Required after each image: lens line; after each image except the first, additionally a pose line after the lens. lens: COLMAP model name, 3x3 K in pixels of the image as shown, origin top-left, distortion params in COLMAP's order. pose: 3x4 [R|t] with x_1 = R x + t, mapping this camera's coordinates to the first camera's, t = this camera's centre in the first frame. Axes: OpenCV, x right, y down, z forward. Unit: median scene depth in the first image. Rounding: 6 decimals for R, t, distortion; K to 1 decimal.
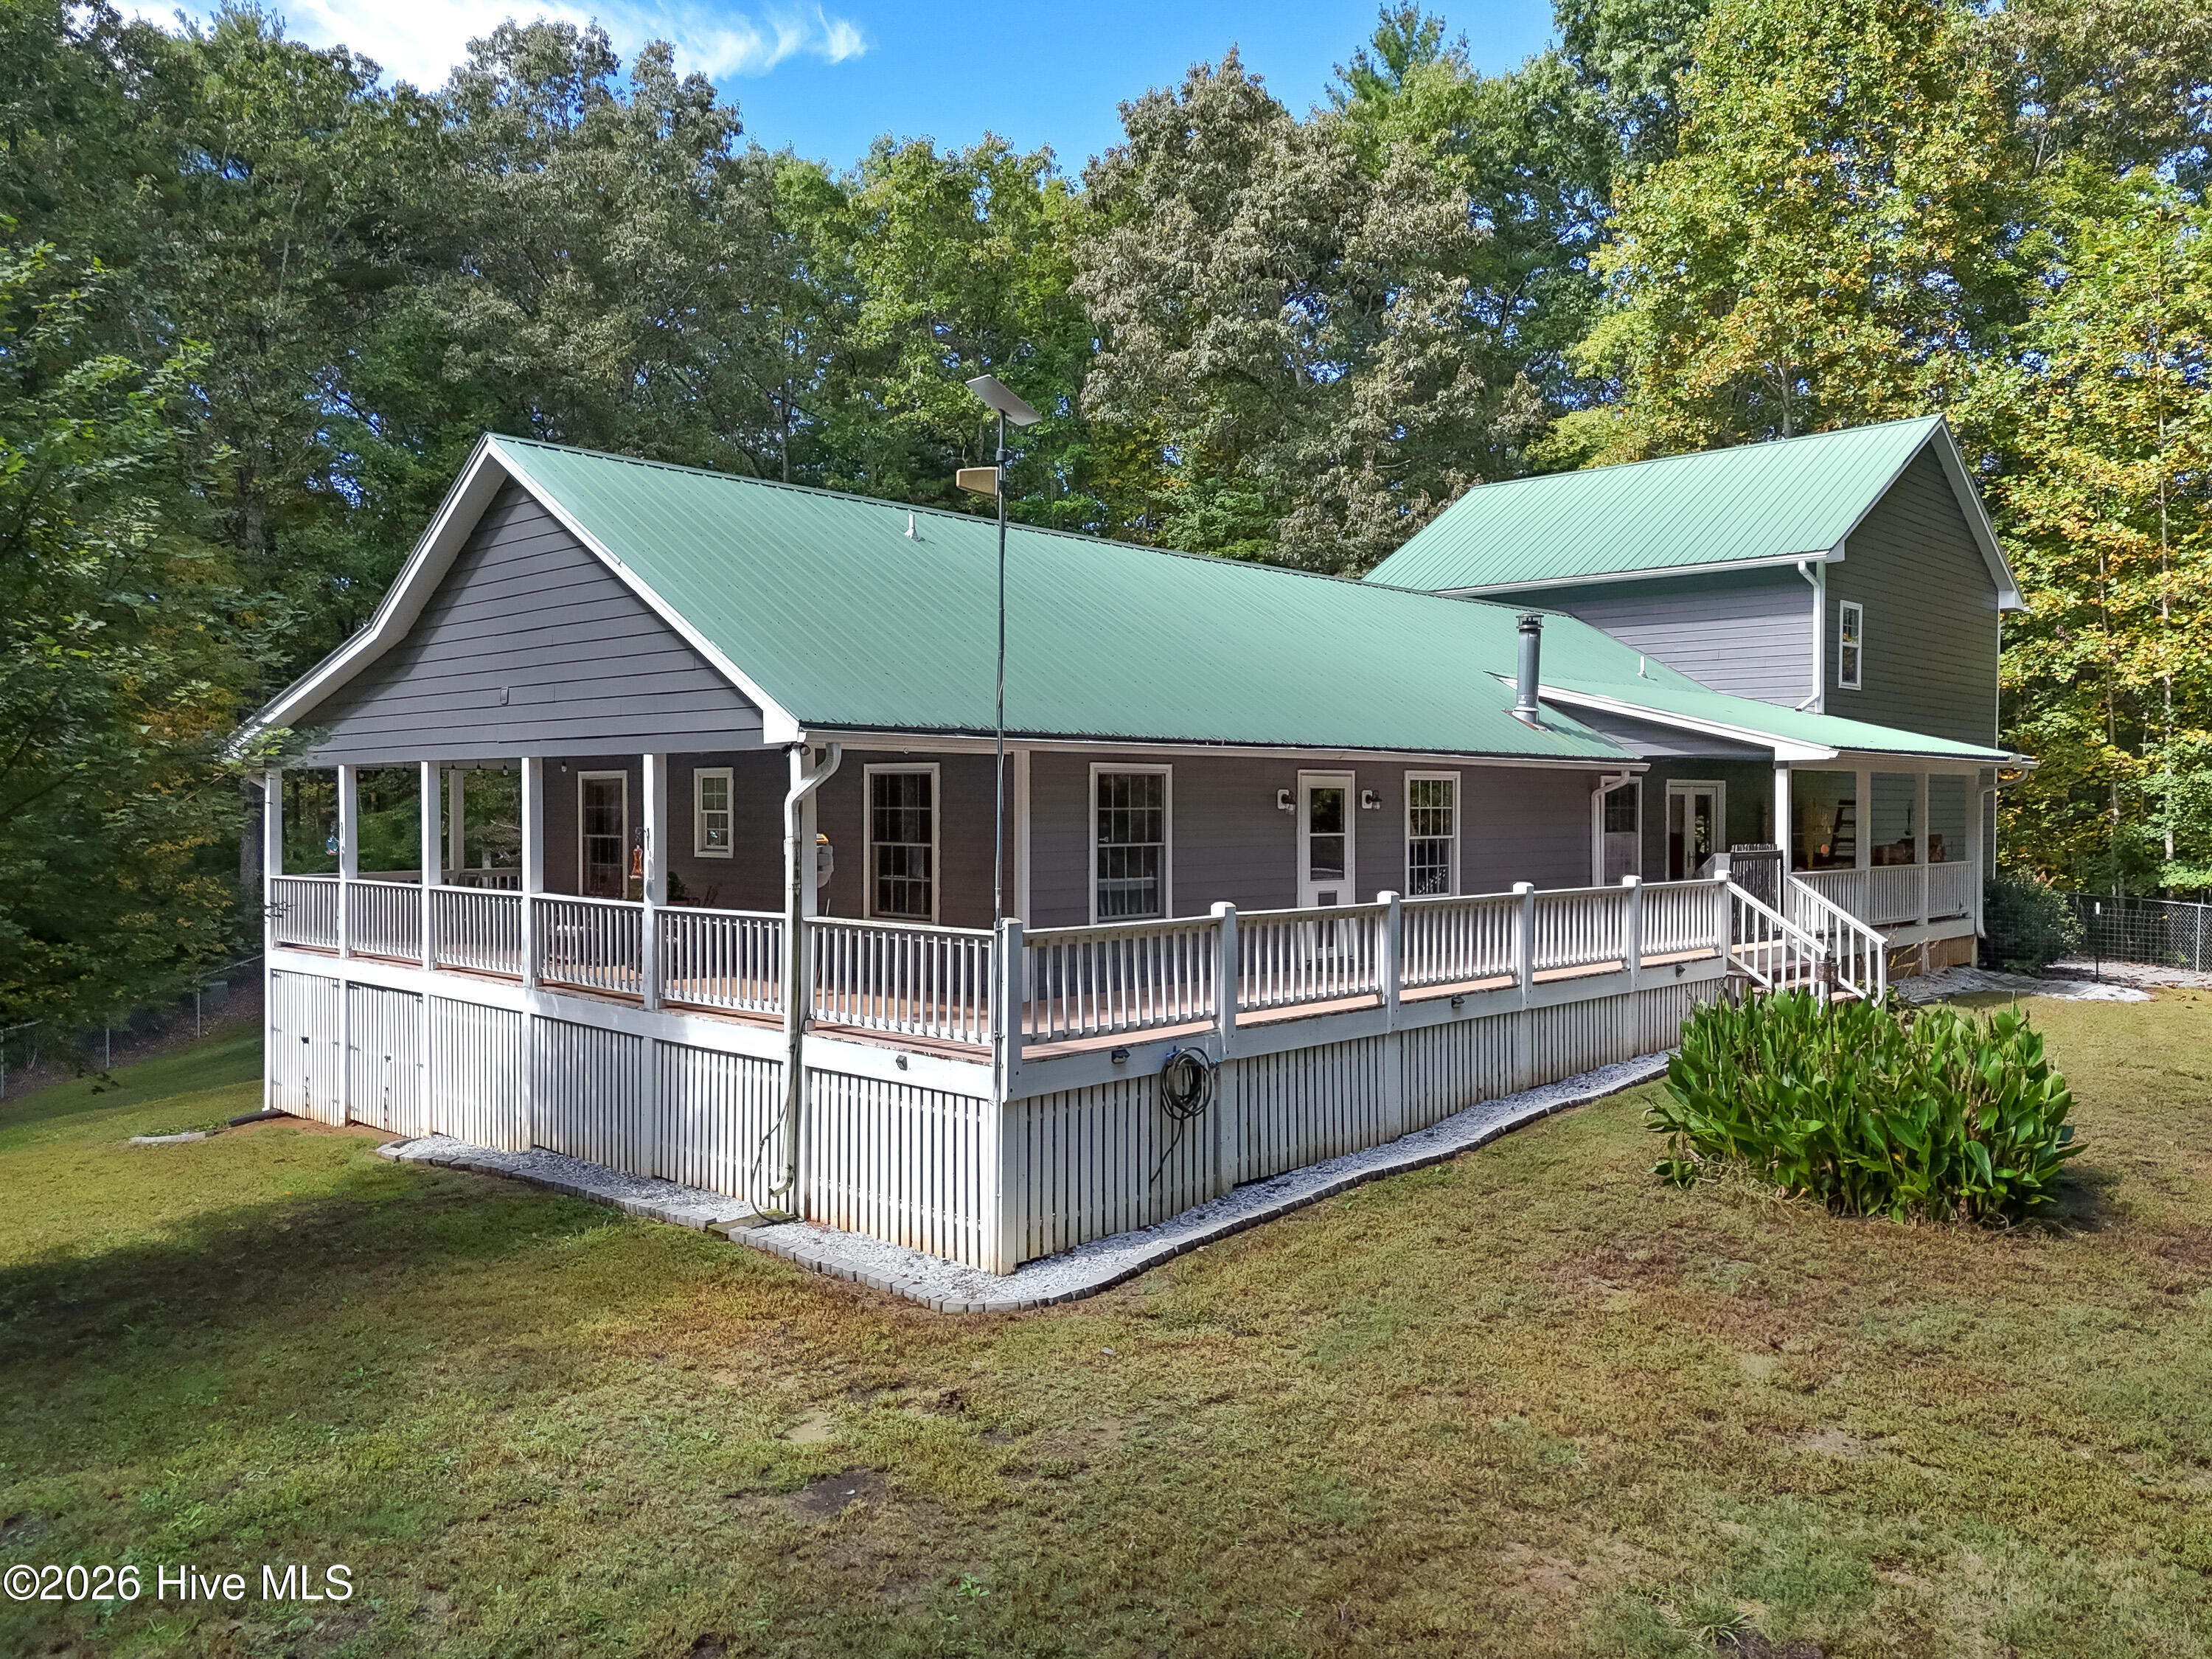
lens RADIAL K [[1628.2, 0, 1108.3], [0, 1628.2, 822.4], [0, 0, 1]] dist [0.075496, -0.066402]
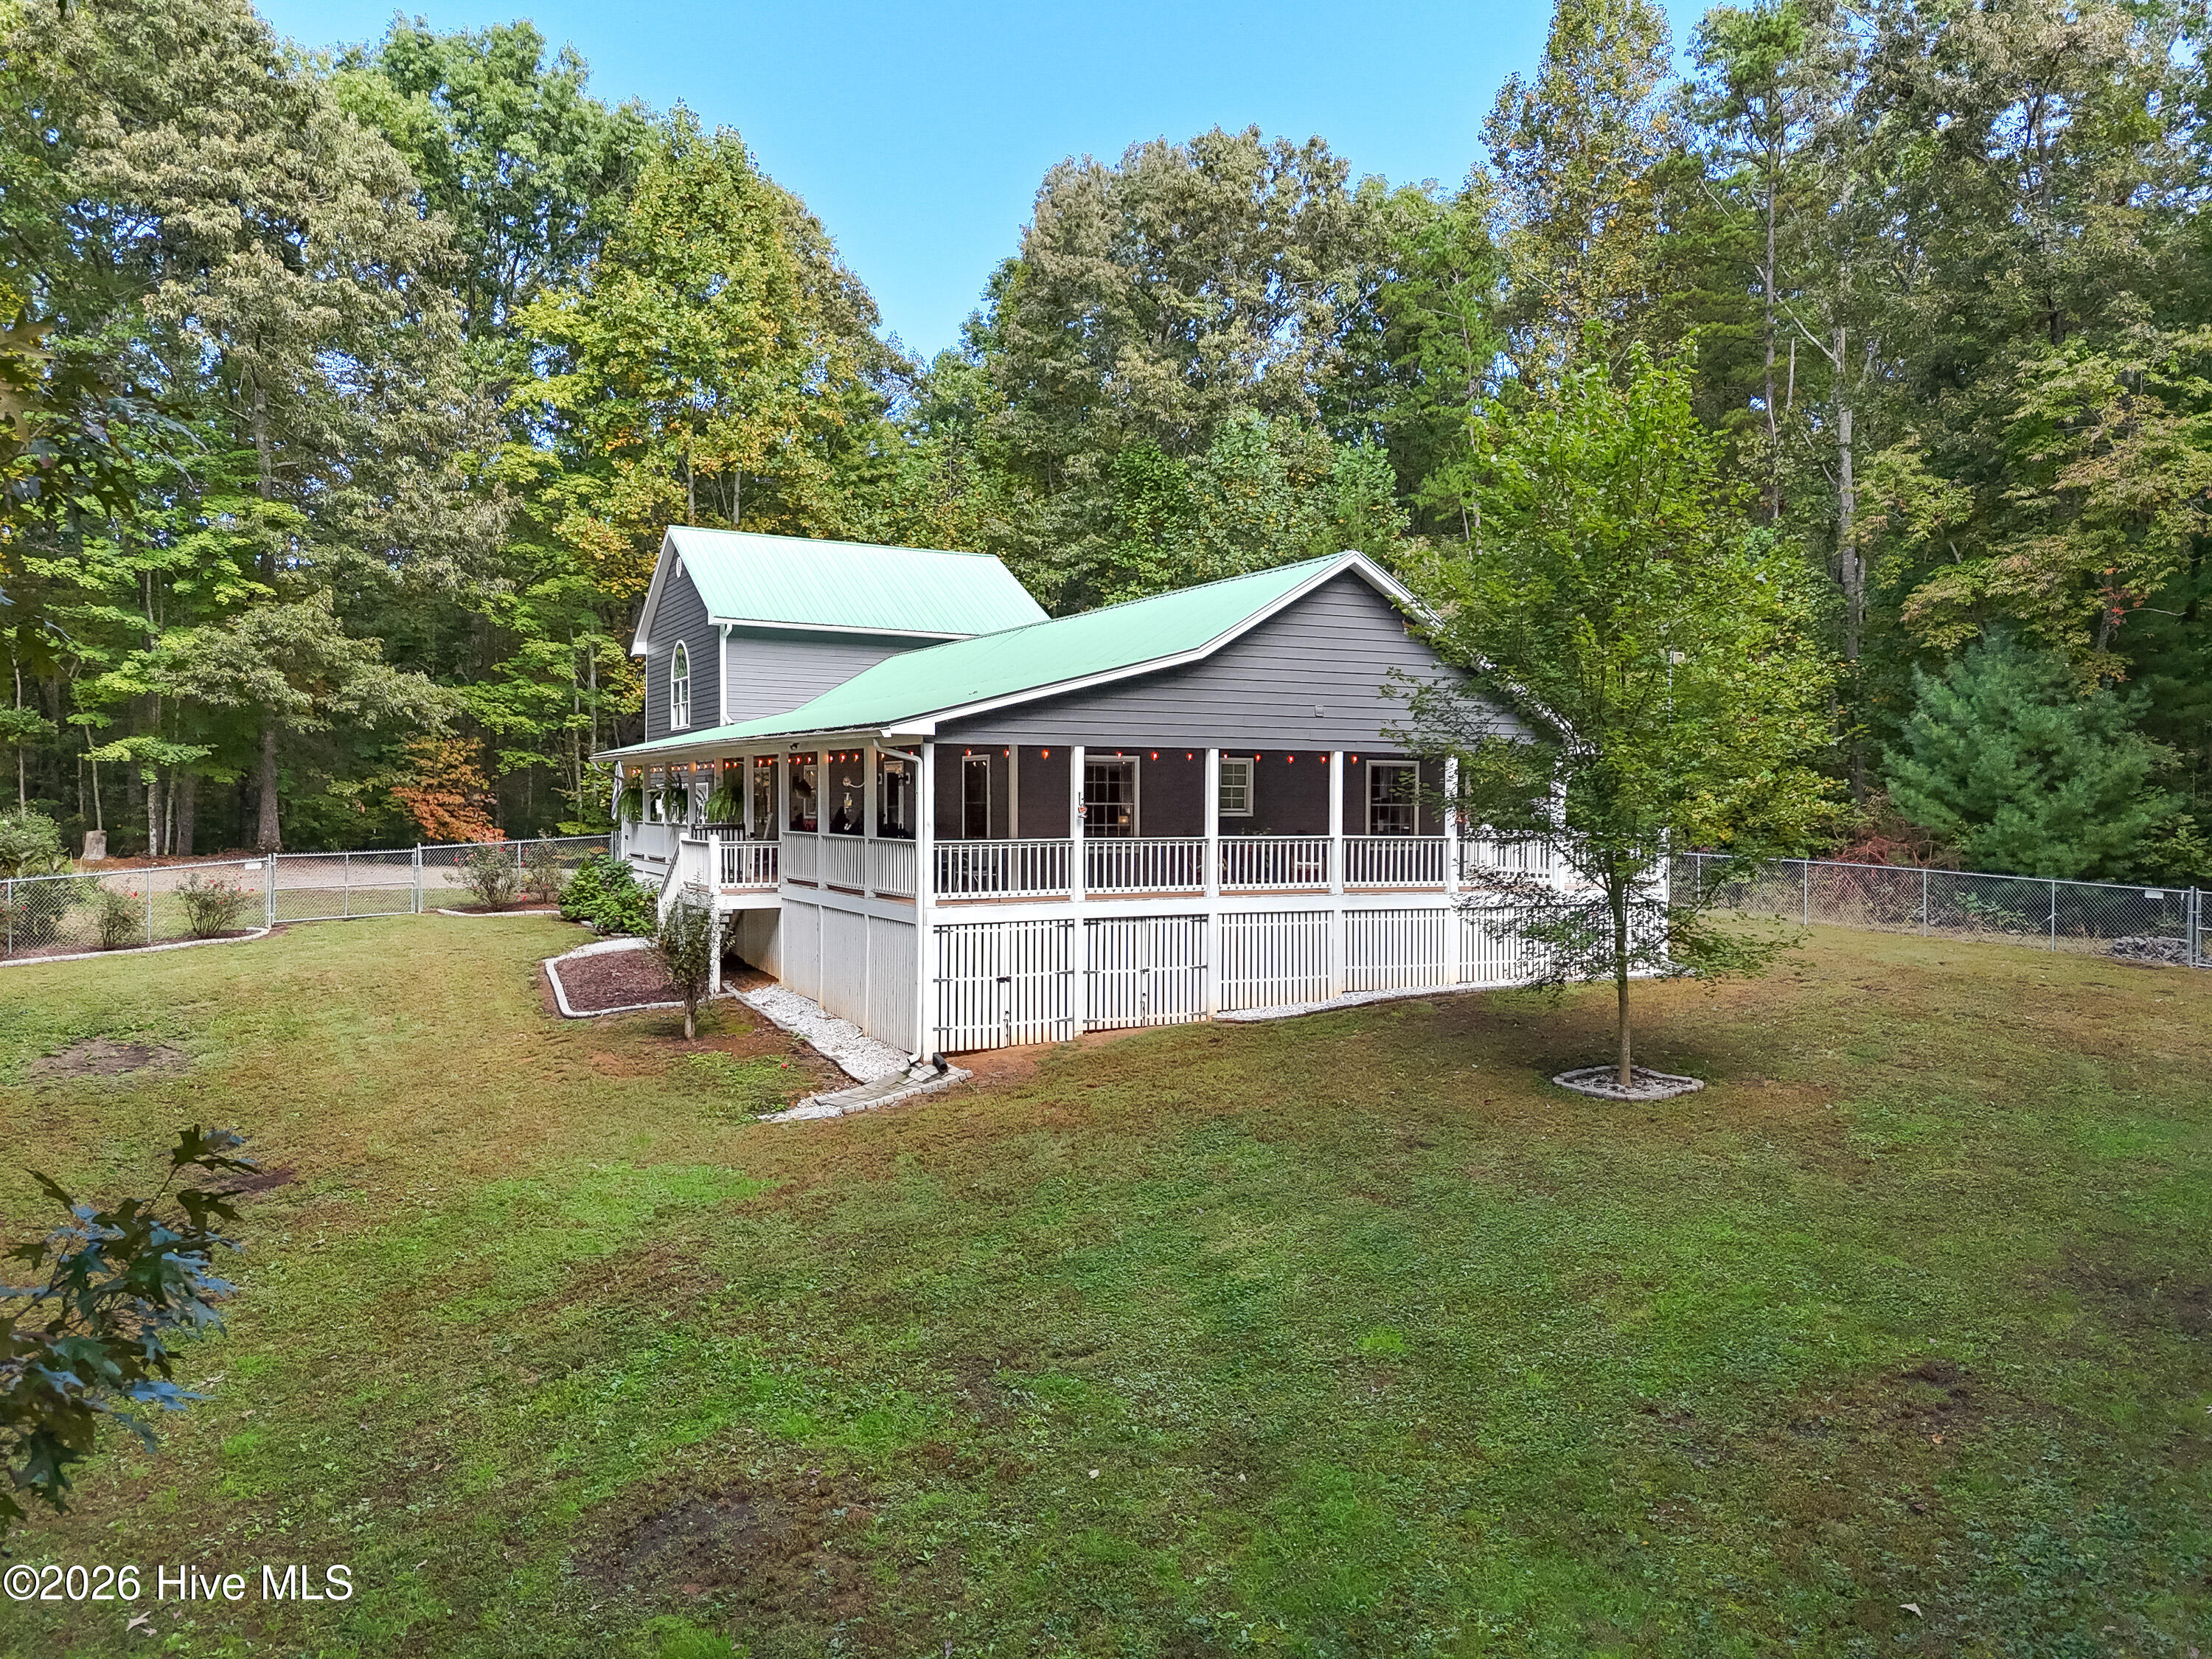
lens RADIAL K [[1628.2, 0, 1108.8], [0, 1628.2, 813.9], [0, 0, 1]] dist [0.075496, -0.066402]
pose [[0.323255, -0.006846, 0.946287, -1.741923], [0.007145, 0.999963, 0.004794, 0.010946], [-0.946285, 0.005212, 0.323292, 0.626689]]
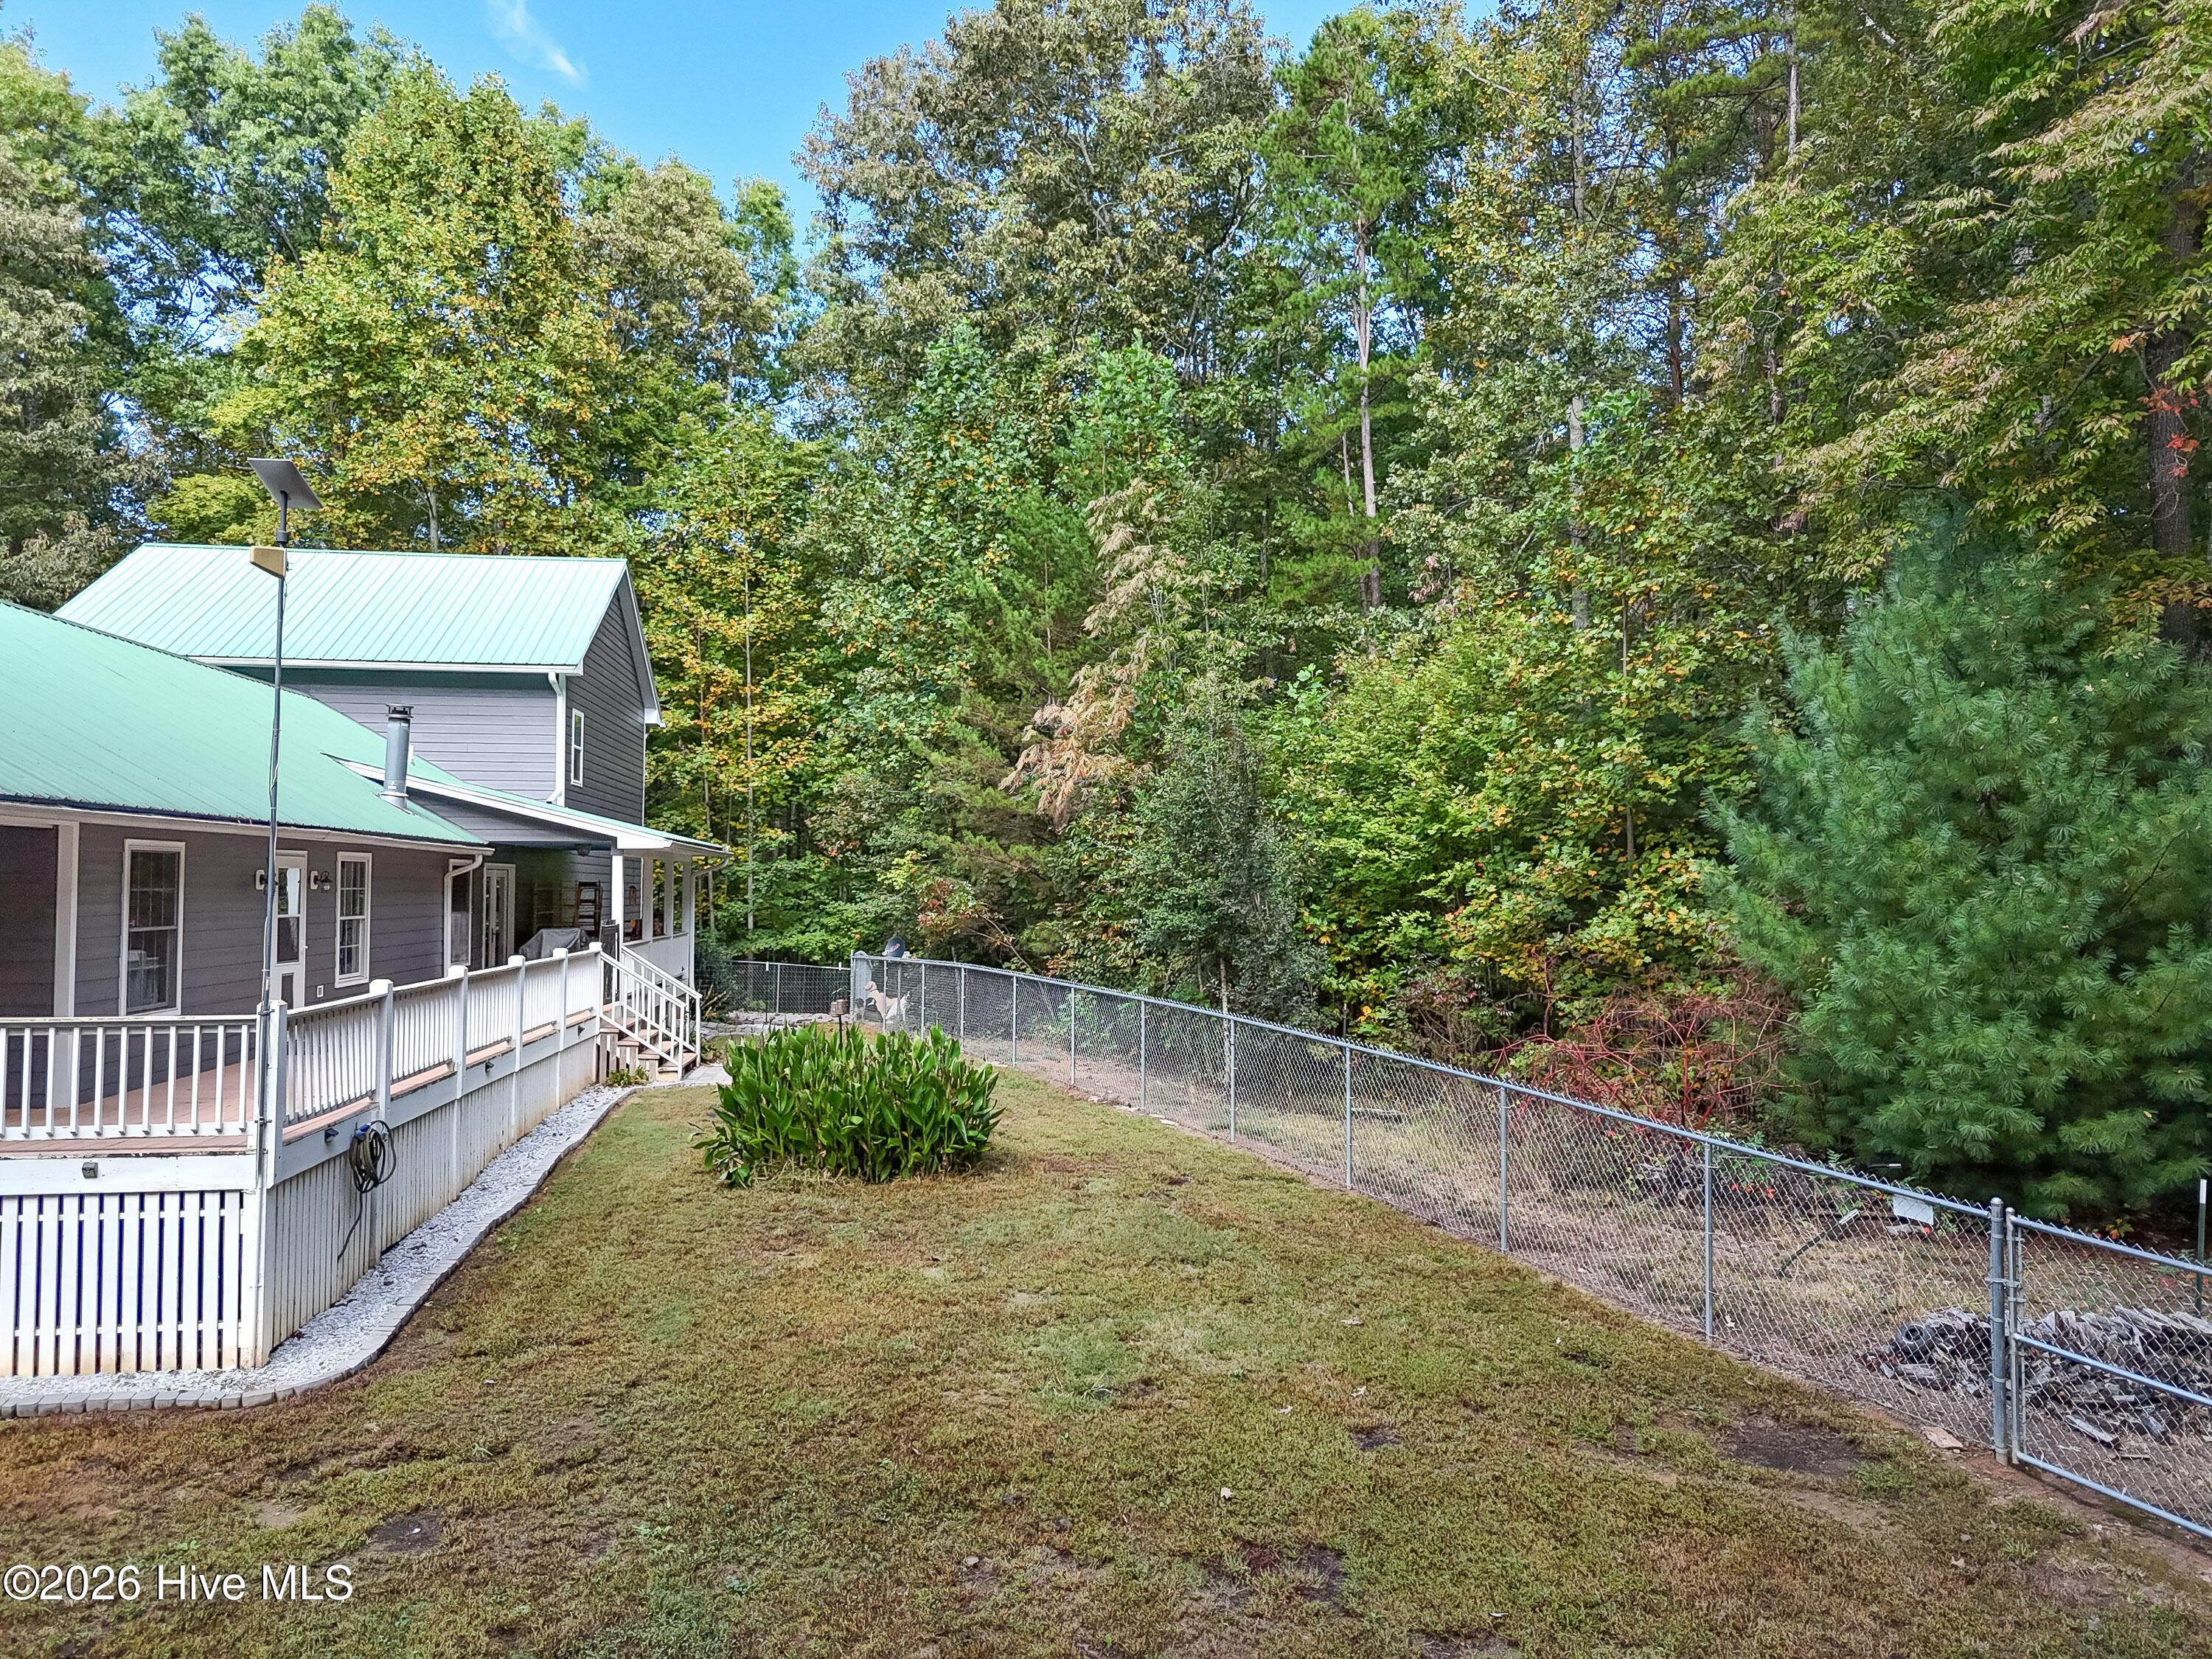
lens RADIAL K [[1628.2, 0, 1105.9], [0, 1628.2, 828.1], [0, 0, 1]] dist [0.075496, -0.066402]
pose [[0.633330, 0.027101, 0.773407, -0.326726], [0.008912, 0.999065, -0.042306, 0.000985], [-0.773830, 0.033686, 0.632497, -0.017430]]
